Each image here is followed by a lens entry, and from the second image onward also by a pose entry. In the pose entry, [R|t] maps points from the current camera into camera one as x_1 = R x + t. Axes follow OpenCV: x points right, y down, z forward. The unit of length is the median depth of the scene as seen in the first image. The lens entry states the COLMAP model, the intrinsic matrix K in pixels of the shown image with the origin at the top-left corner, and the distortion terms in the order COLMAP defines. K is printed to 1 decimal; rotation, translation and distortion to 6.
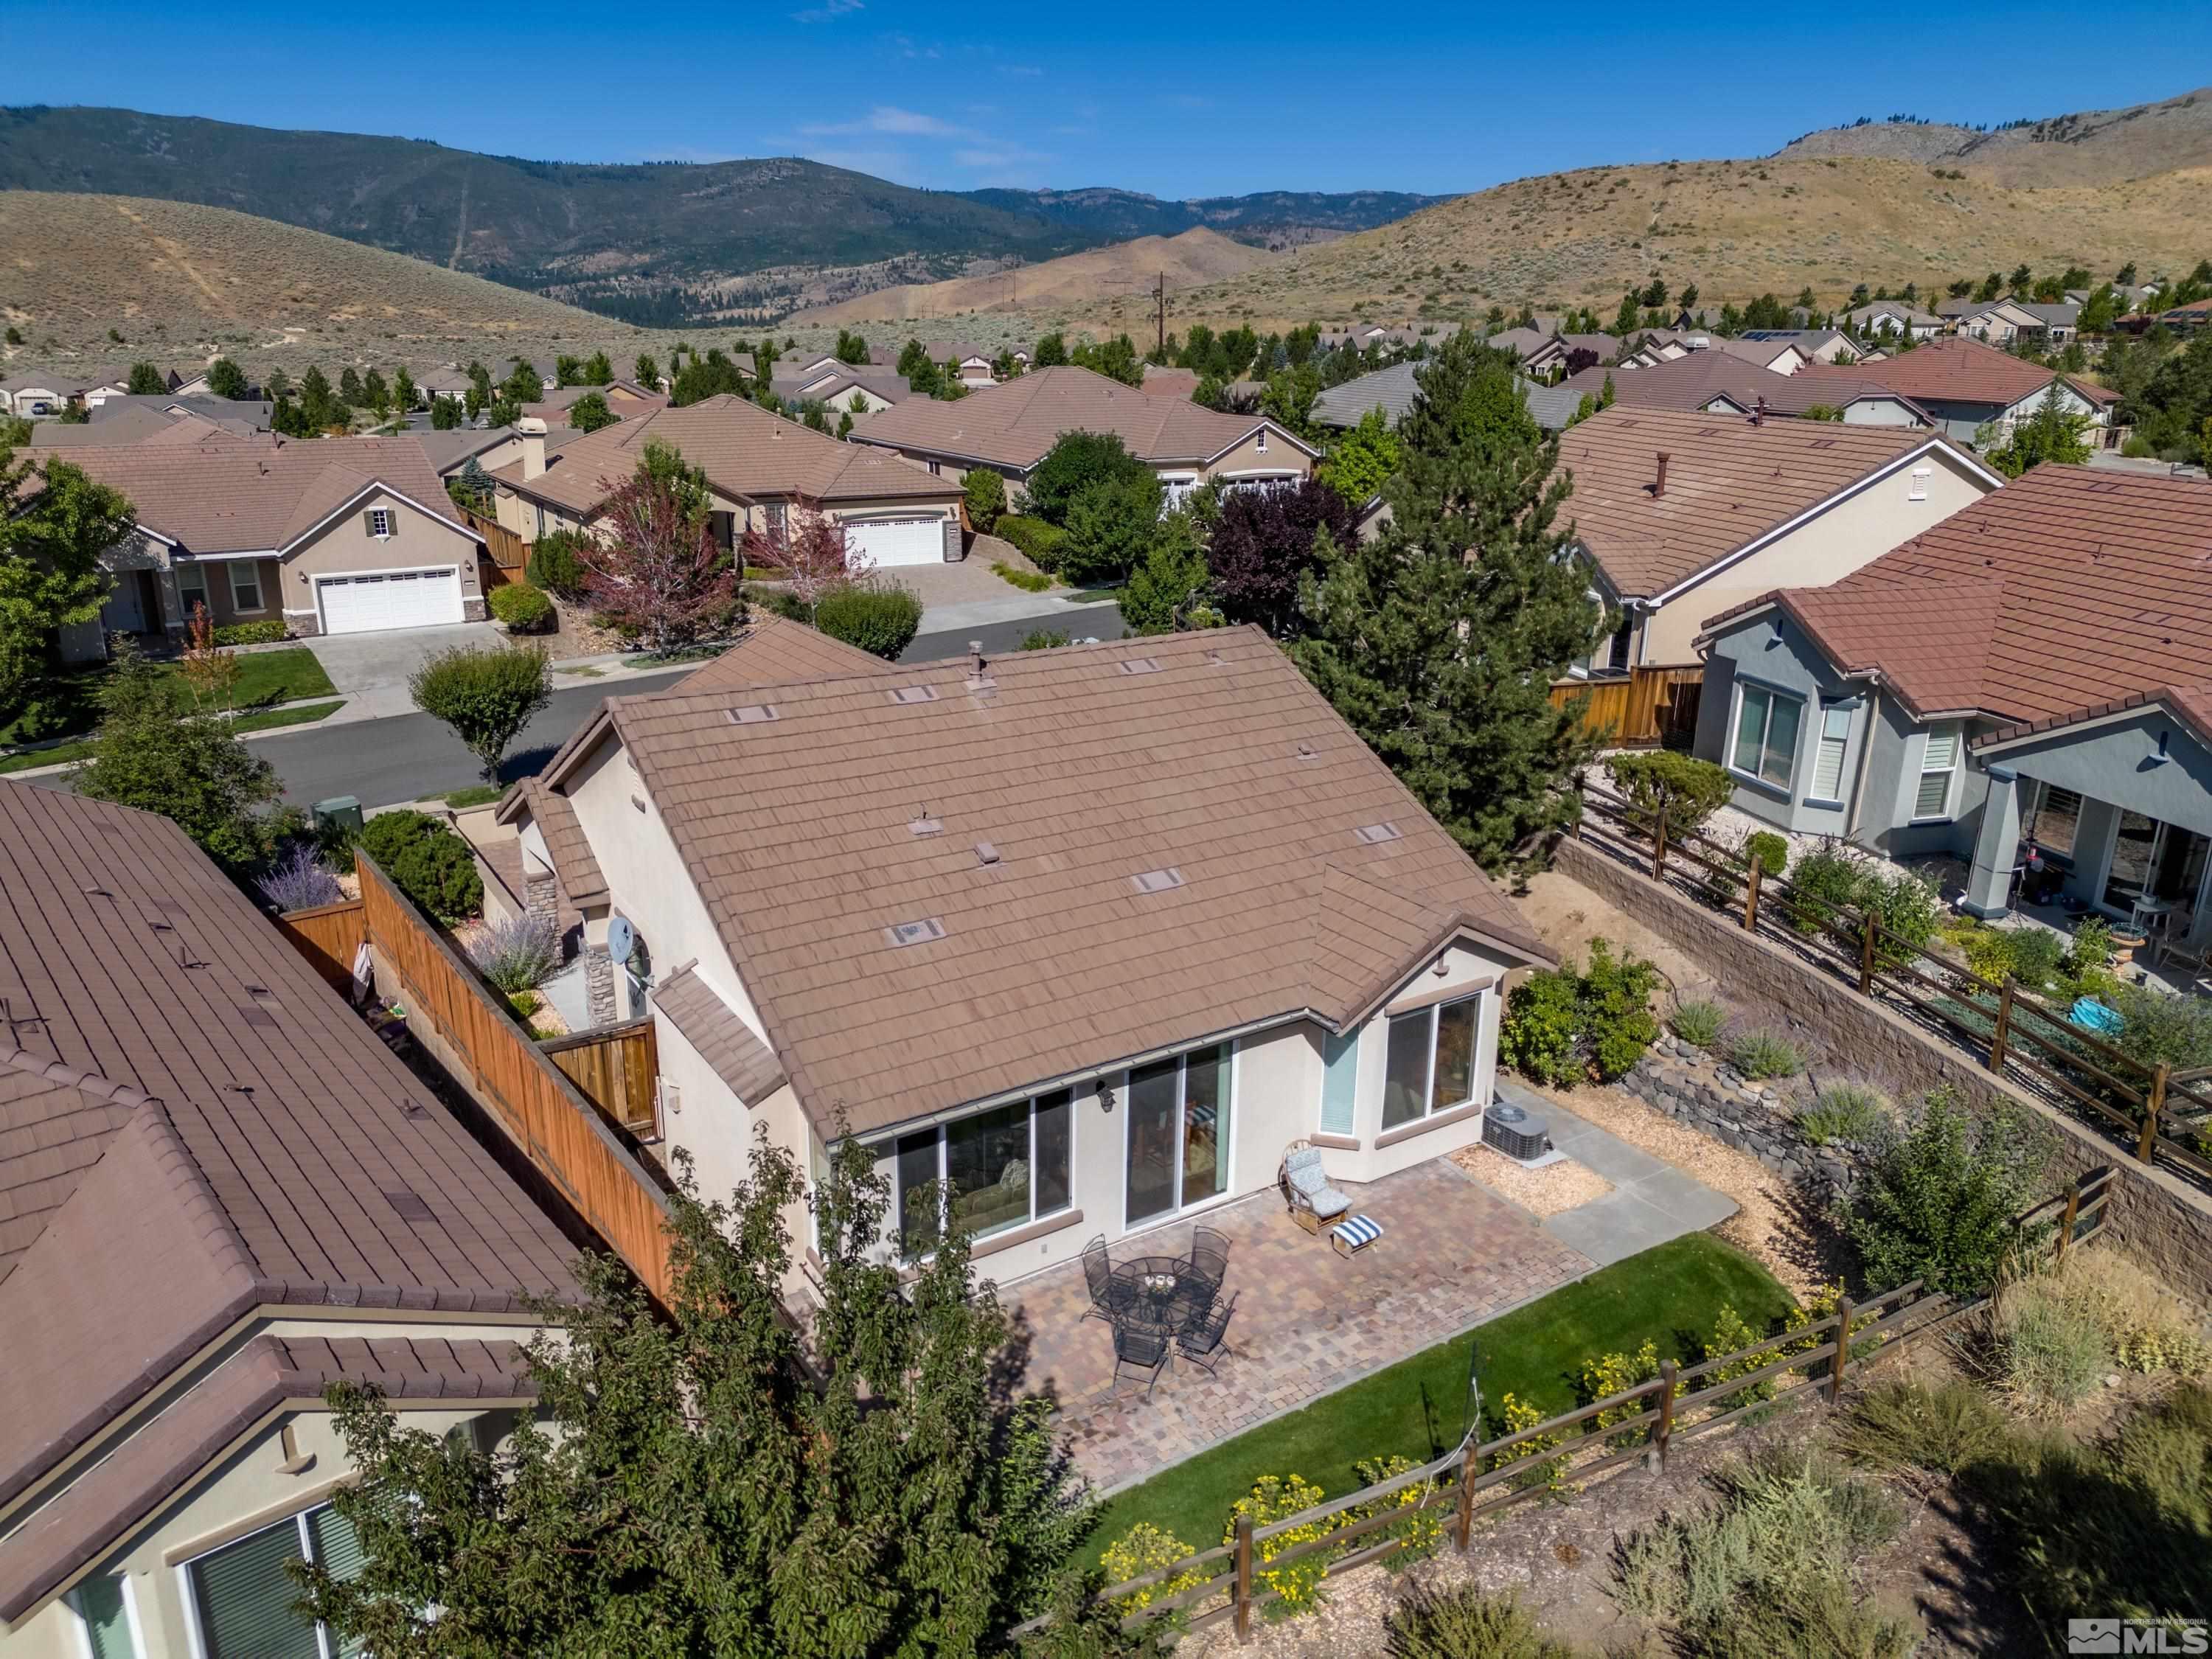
lens RADIAL K [[1548.9, 0, 1099.9], [0, 1548.9, 829.9], [0, 0, 1]] dist [0.045308, -0.038318]
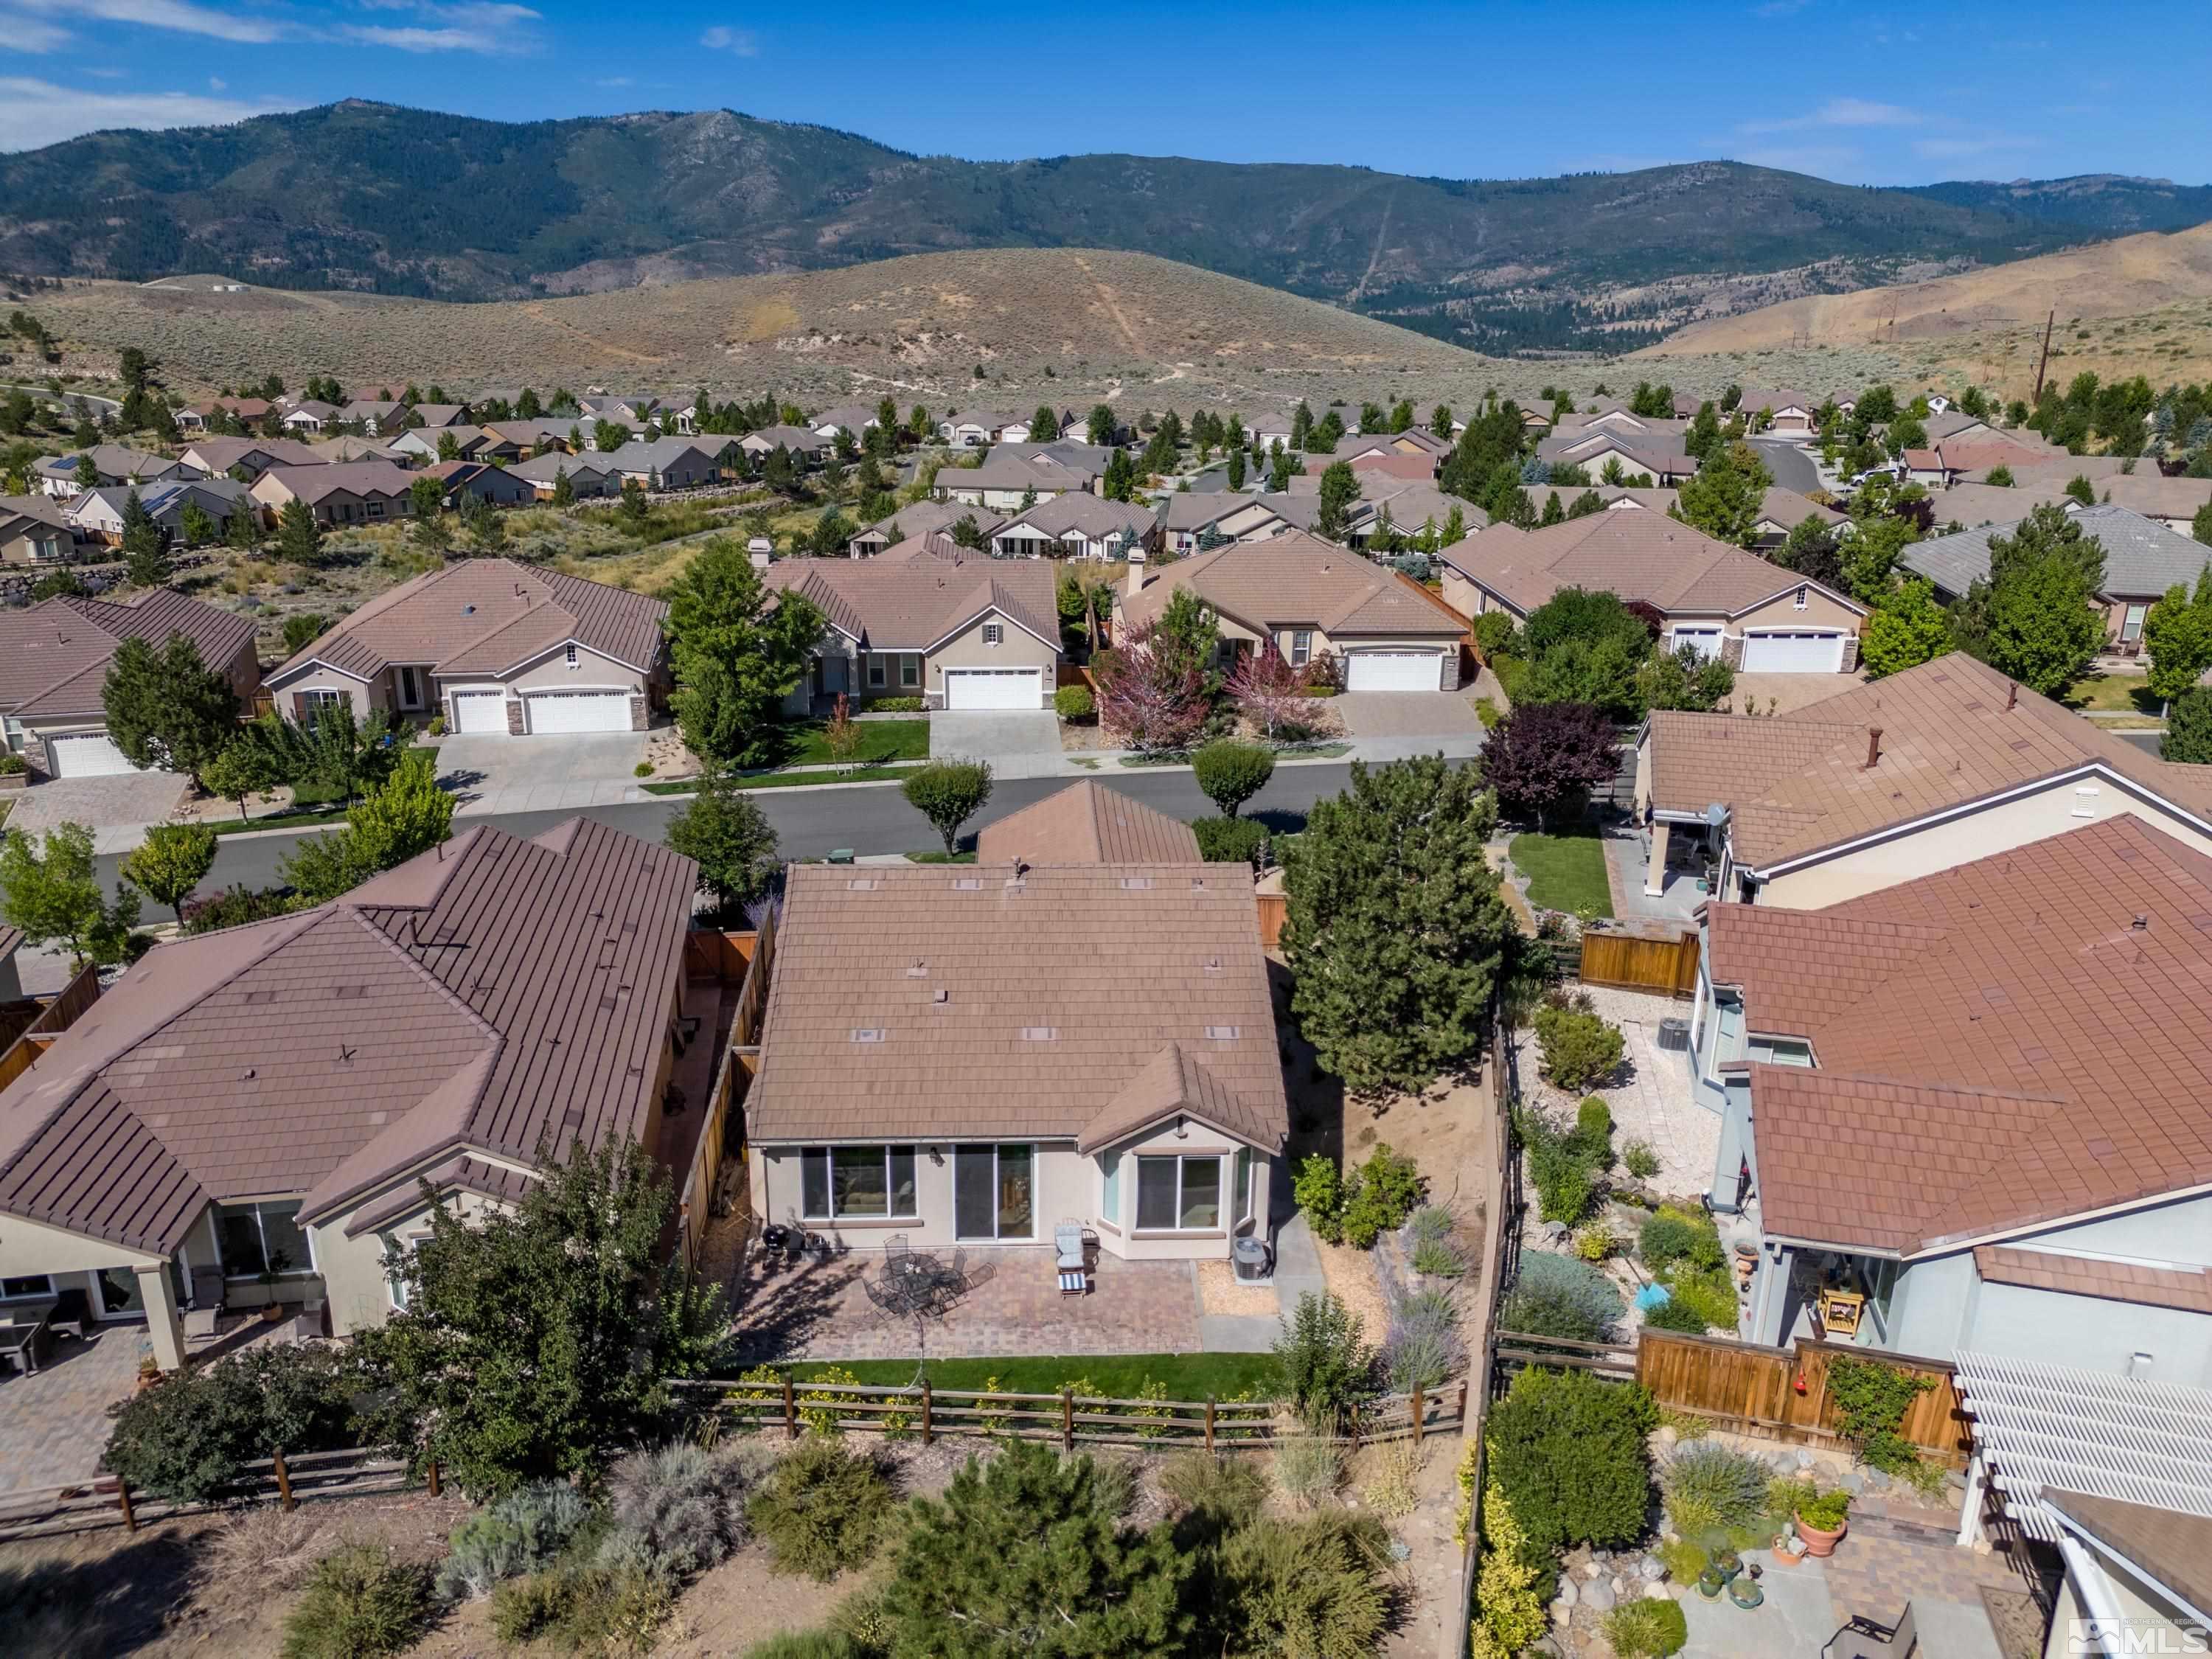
lens RADIAL K [[1545.6, 0, 1097.5], [0, 1545.6, 827.0], [0, 0, 1]] dist [0.065797, -0.066126]
pose [[0.861407, 0.155495, -0.483528, 0.590671], [-0.159358, 0.986656, 0.033395, -0.172274], [0.482269, 0.048287, 0.874691, -0.265765]]
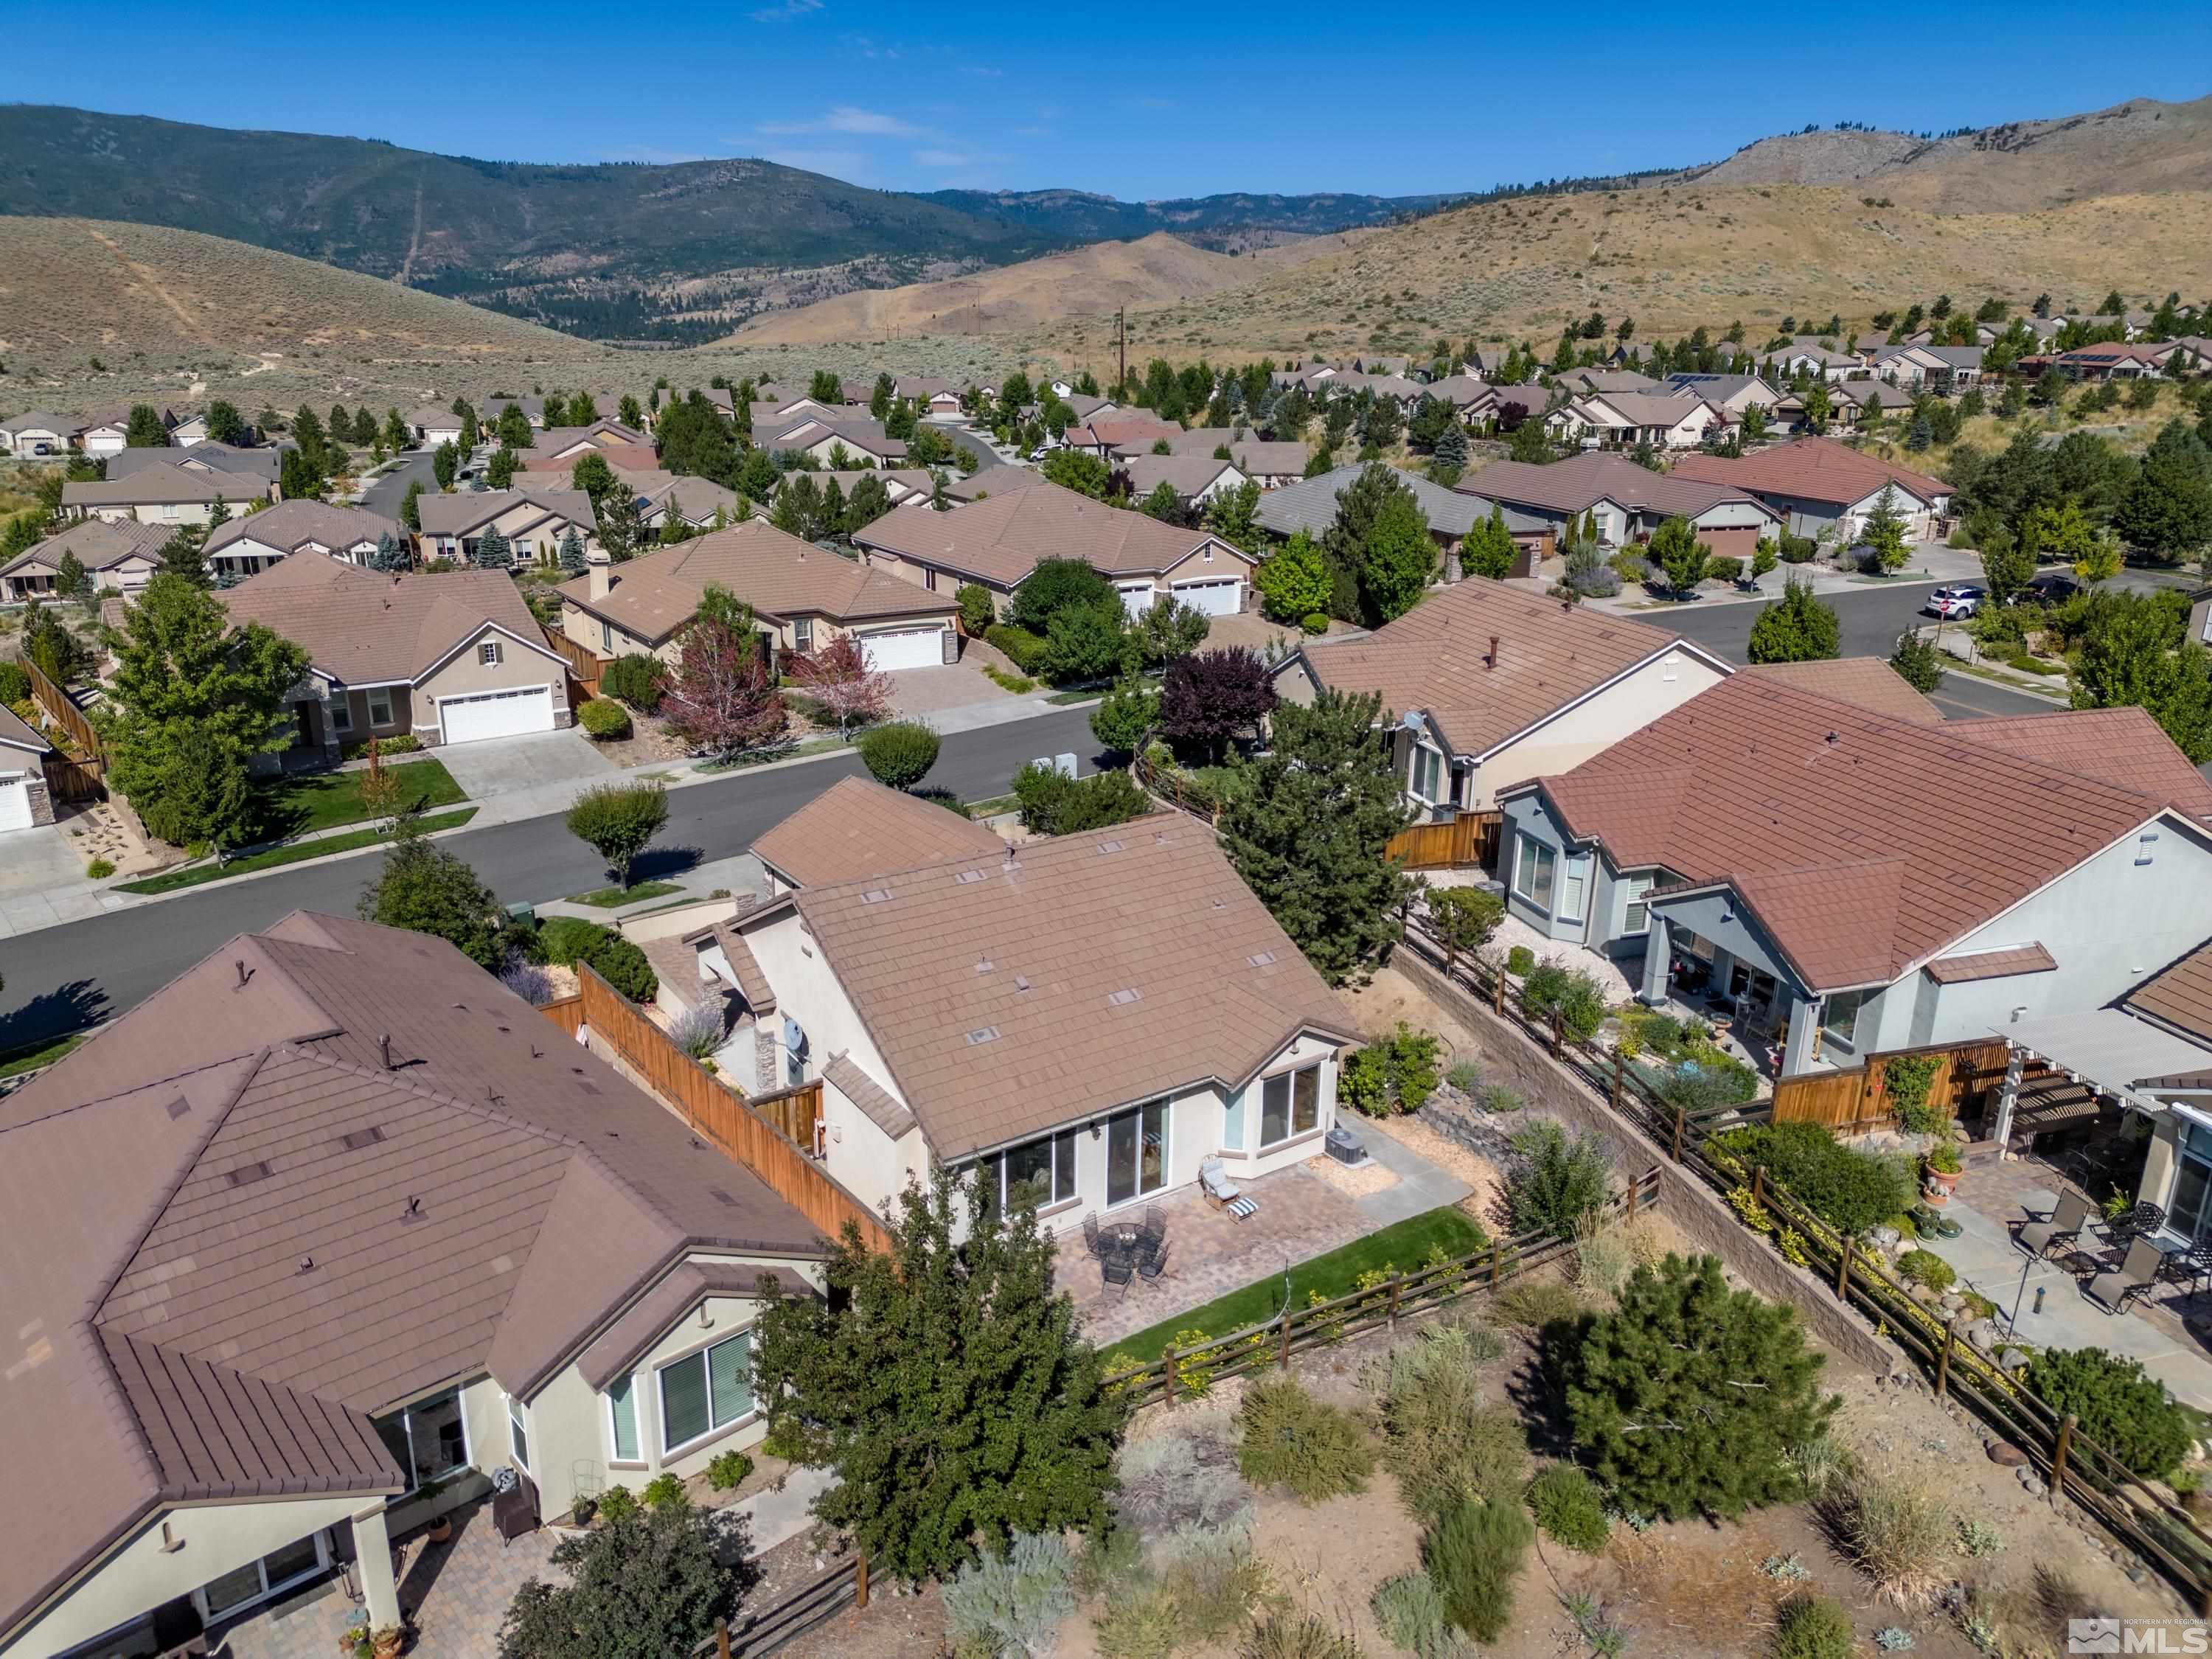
lens RADIAL K [[1545.6, 0, 1097.5], [0, 1545.6, 827.0], [0, 0, 1]] dist [0.065797, -0.066126]
pose [[0.999748, -0.007696, 0.021105, -0.017780], [0.007736, 0.999968, -0.001832, -0.105031], [-0.021091, 0.001994, 0.999776, -0.466319]]
